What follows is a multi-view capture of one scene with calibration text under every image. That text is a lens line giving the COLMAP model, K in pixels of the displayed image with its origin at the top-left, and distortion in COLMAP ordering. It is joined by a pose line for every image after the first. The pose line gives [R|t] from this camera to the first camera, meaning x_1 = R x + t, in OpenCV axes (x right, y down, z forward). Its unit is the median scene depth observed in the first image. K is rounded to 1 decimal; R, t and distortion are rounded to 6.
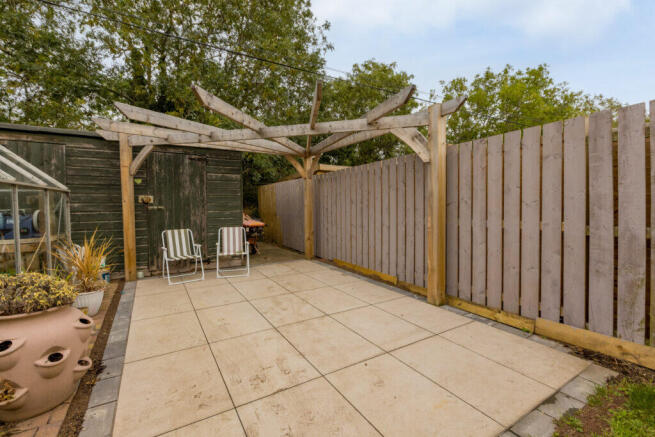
lens RADIAL K [[289.2, 0, 325.2], [0, 289.2, 211.5], [0, 0, 1]] dist [-0.002872, -0.001208]
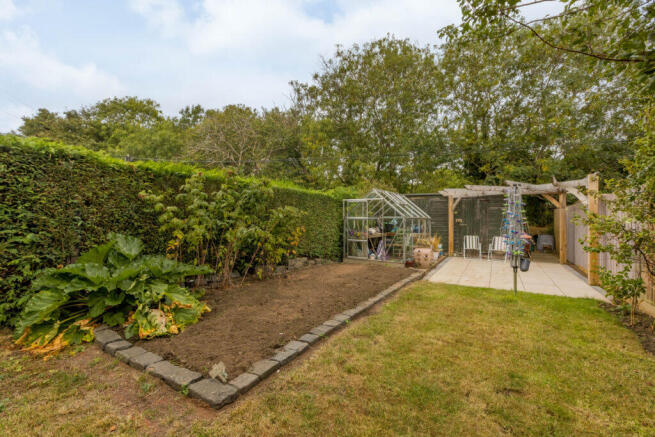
lens RADIAL K [[289.2, 0, 325.2], [0, 289.2, 211.5], [0, 0, 1]] dist [-0.002872, -0.001208]
pose [[0.477201, -0.000643, -0.878794, 0.855693], [-0.042963, 0.998787, -0.024061, -0.017043], [0.877744, 0.049237, 0.476594, -0.973695]]
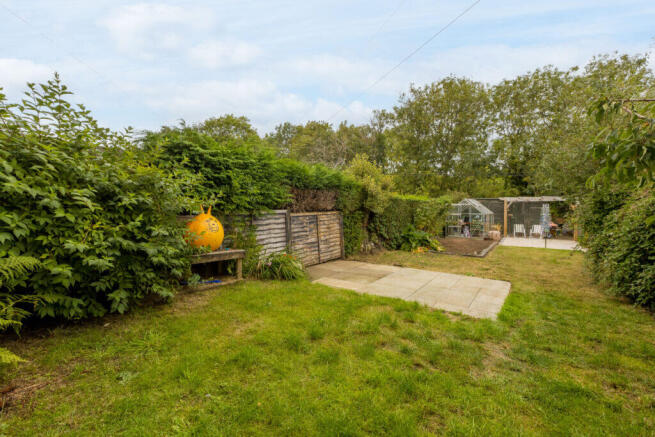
lens RADIAL K [[289.2, 0, 325.2], [0, 289.2, 211.5], [0, 0, 1]] dist [-0.002872, -0.001208]
pose [[0.410882, 0.030212, -0.911188, 1.775739], [-0.042116, 0.999013, 0.014132, -0.045965], [0.910715, 0.032568, 0.411749, -2.688190]]
